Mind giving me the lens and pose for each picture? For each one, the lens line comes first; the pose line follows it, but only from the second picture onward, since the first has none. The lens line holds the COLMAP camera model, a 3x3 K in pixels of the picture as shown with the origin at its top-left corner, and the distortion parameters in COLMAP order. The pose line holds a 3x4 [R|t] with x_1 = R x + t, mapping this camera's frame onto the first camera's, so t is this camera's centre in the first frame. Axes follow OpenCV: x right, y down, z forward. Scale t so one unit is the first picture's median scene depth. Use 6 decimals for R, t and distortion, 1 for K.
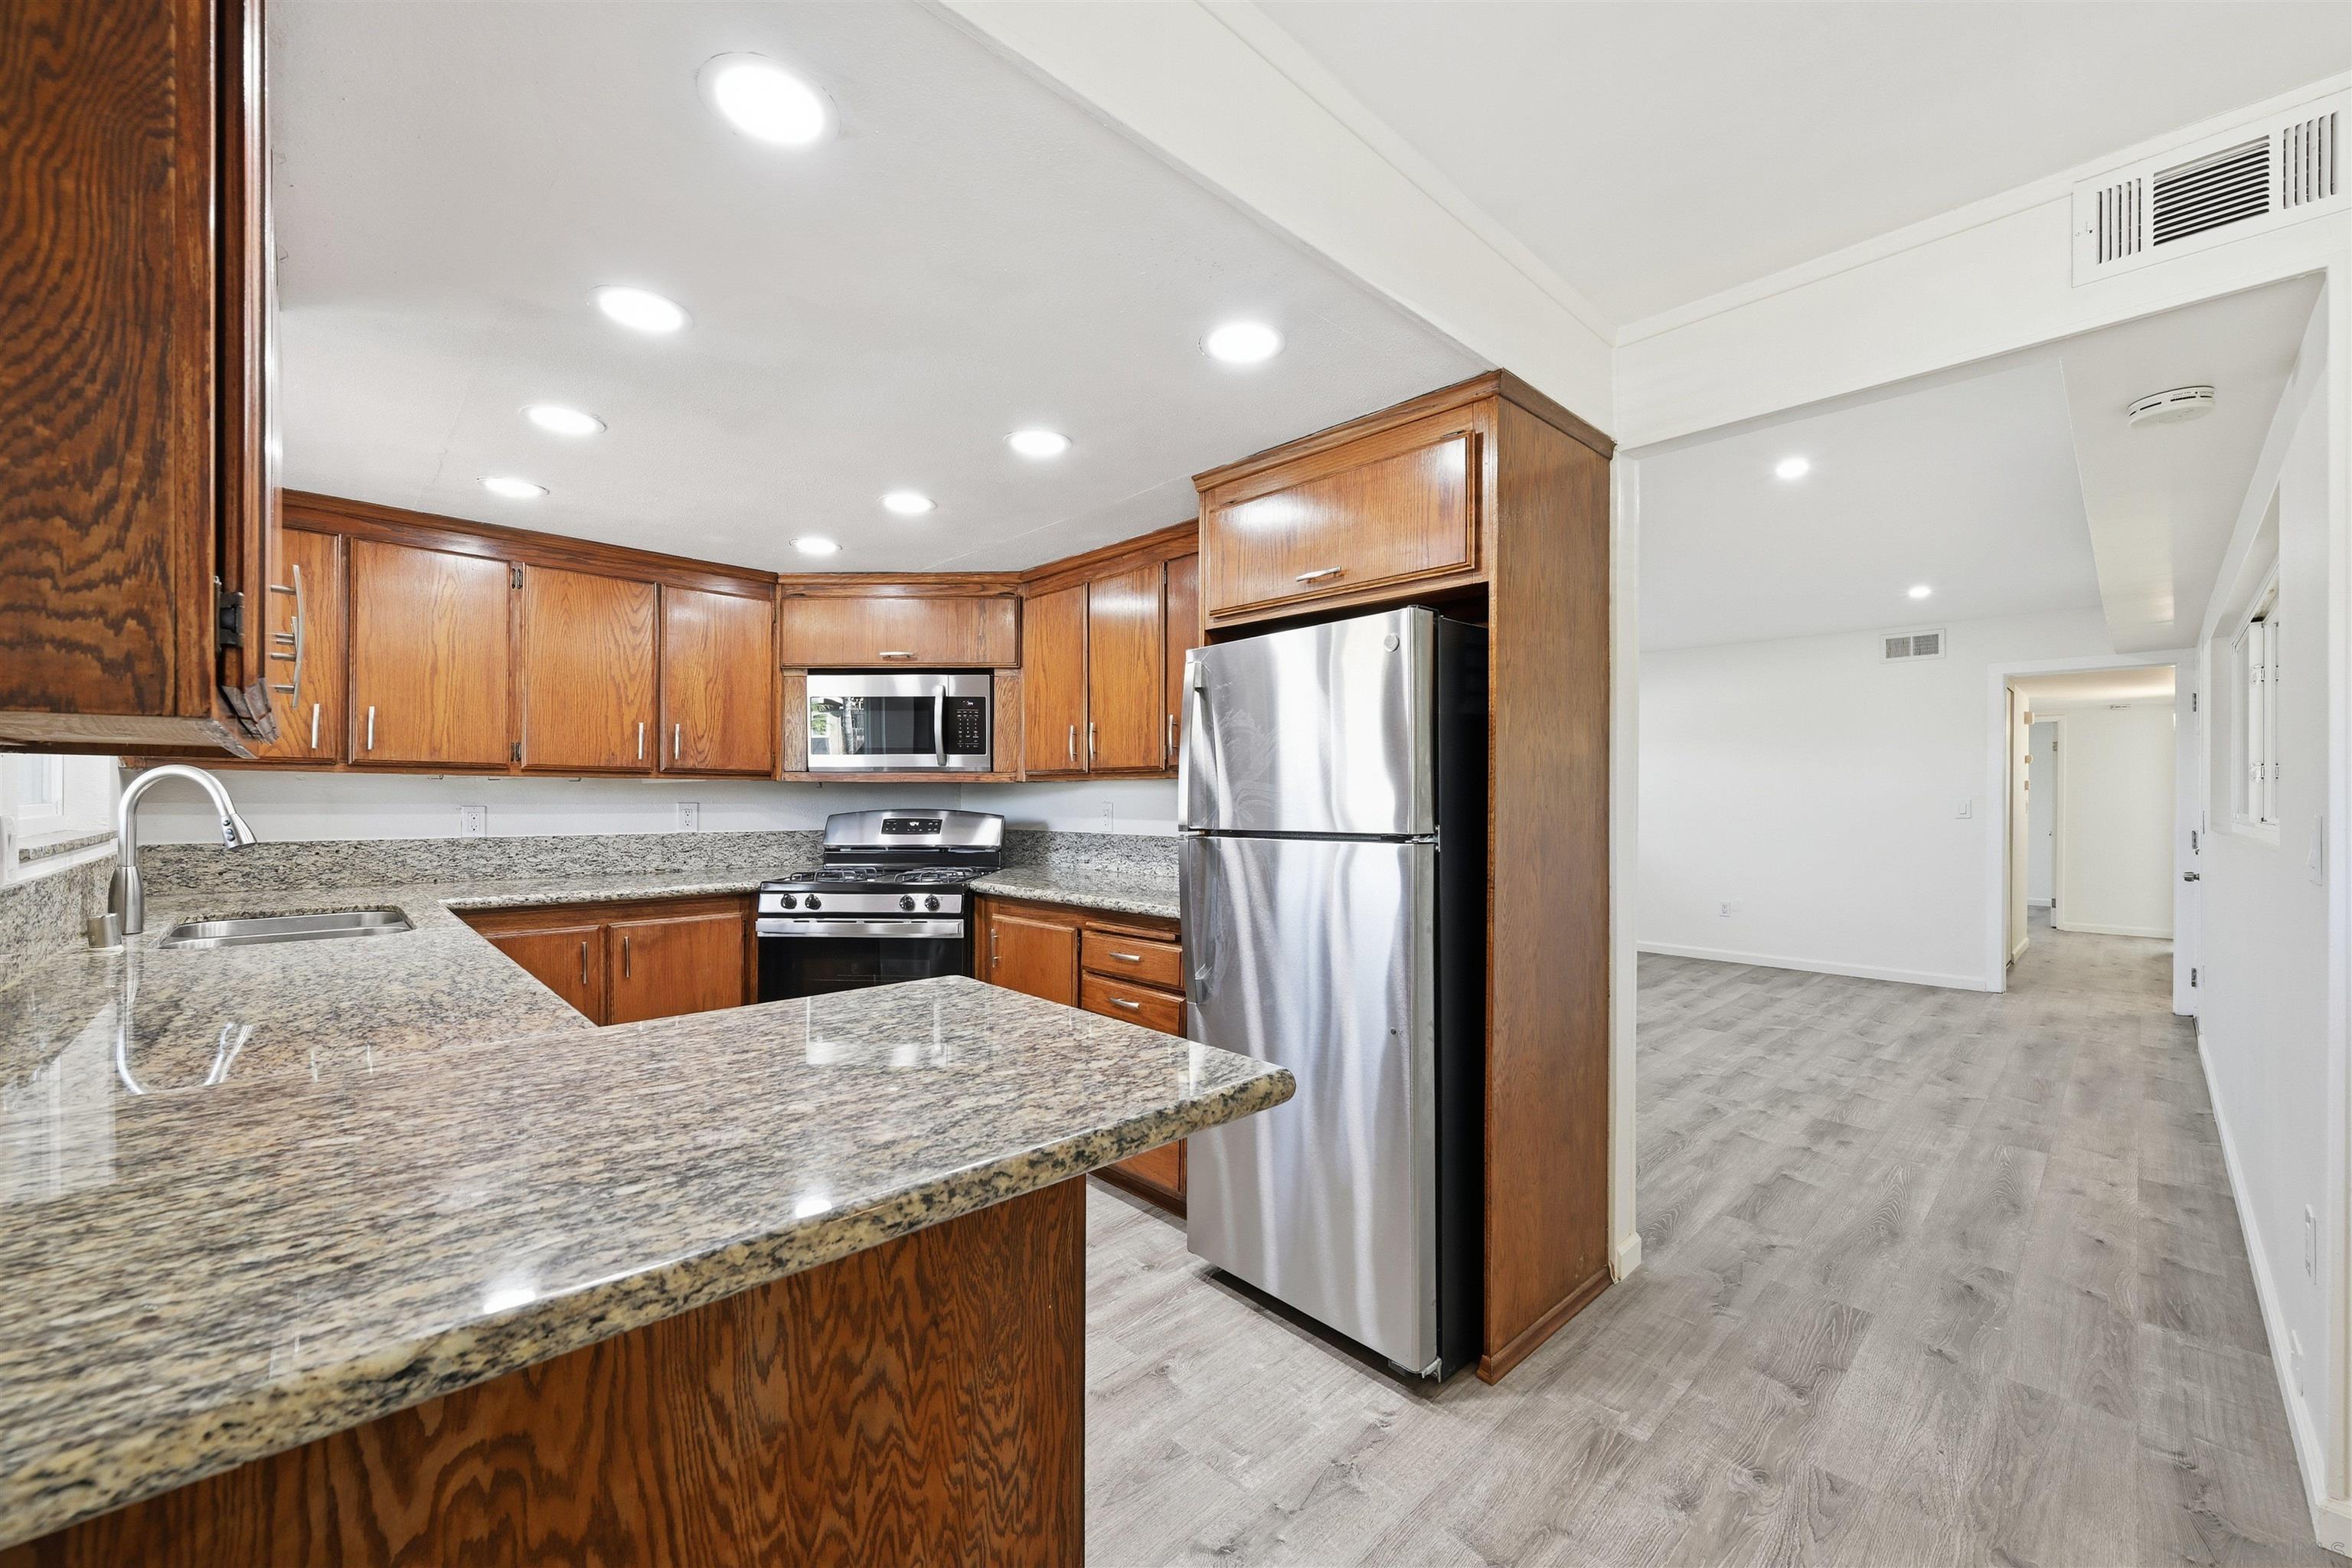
lens RADIAL K [[921.0, 0, 1186.2], [0, 921.0, 802.7], [0, 0, 1]] dist [-0.000414, -0.000210]
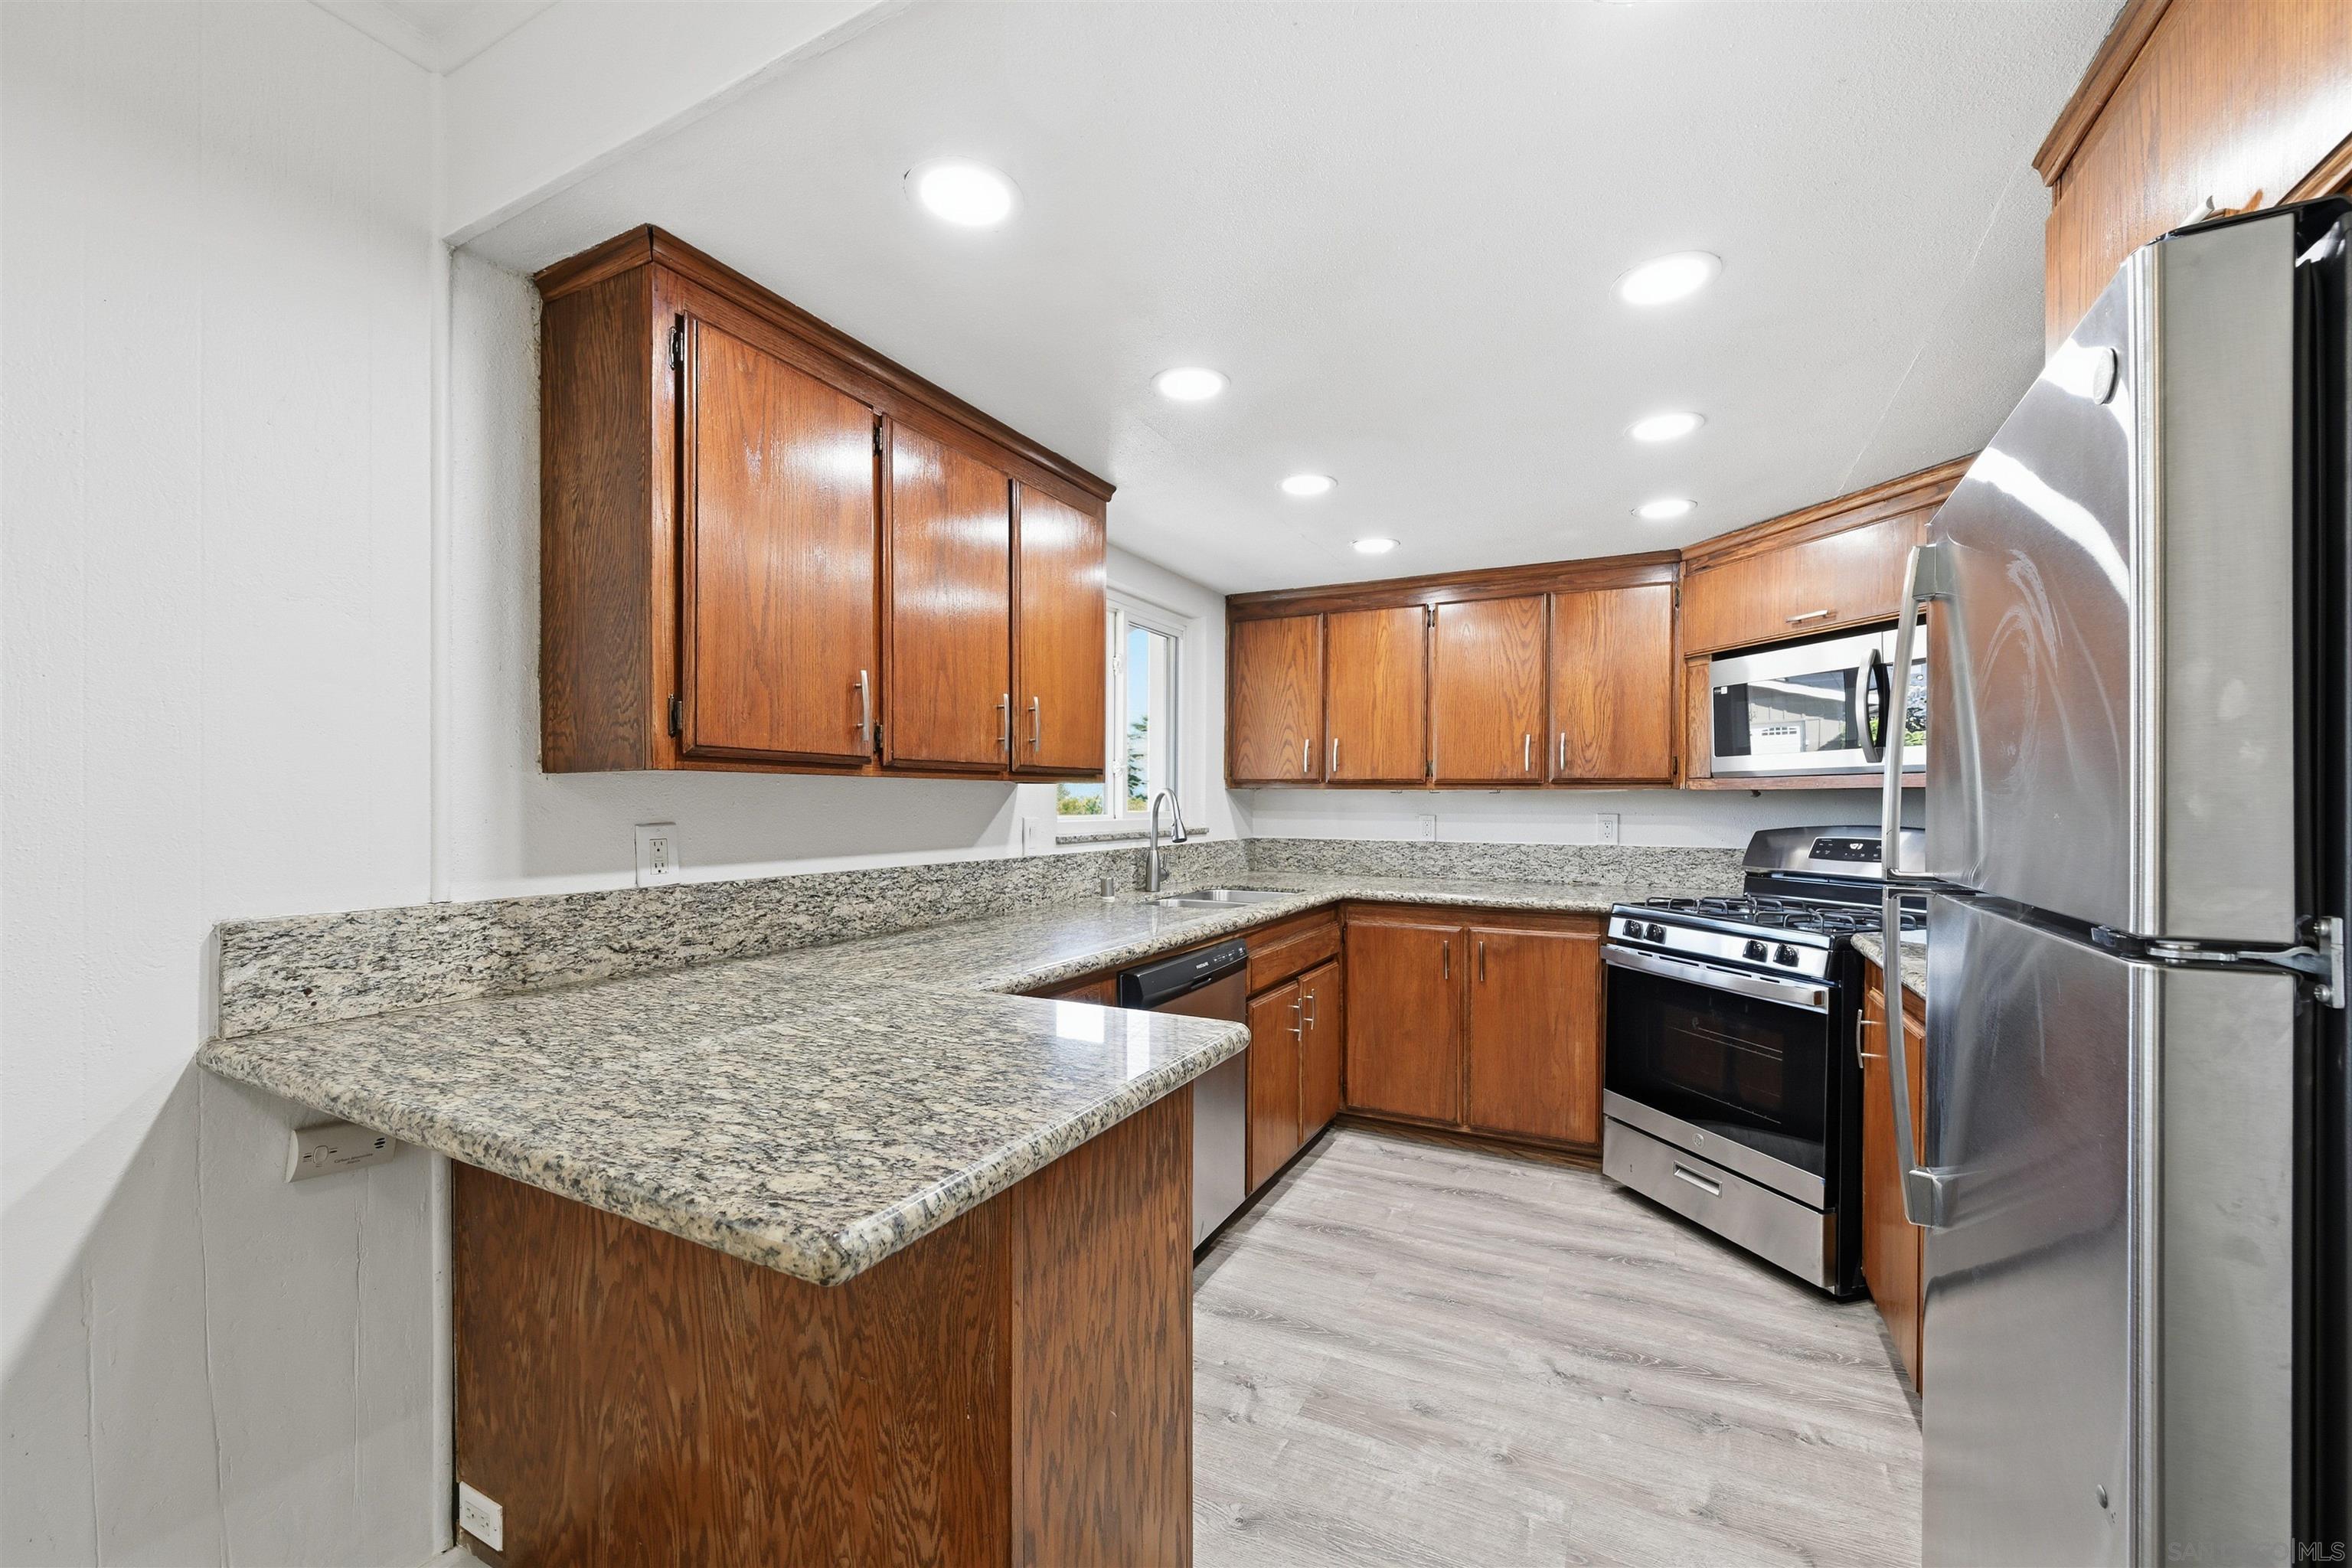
lens RADIAL K [[921.0, 0, 1186.2], [0, 921.0, 802.7], [0, 0, 1]] dist [-0.000414, -0.000210]
pose [[0.322496, -0.001207, -0.946570, 0.268477], [-0.006968, 0.999969, -0.003649, -0.006003], [0.946545, 0.007772, 0.322477, 0.340388]]
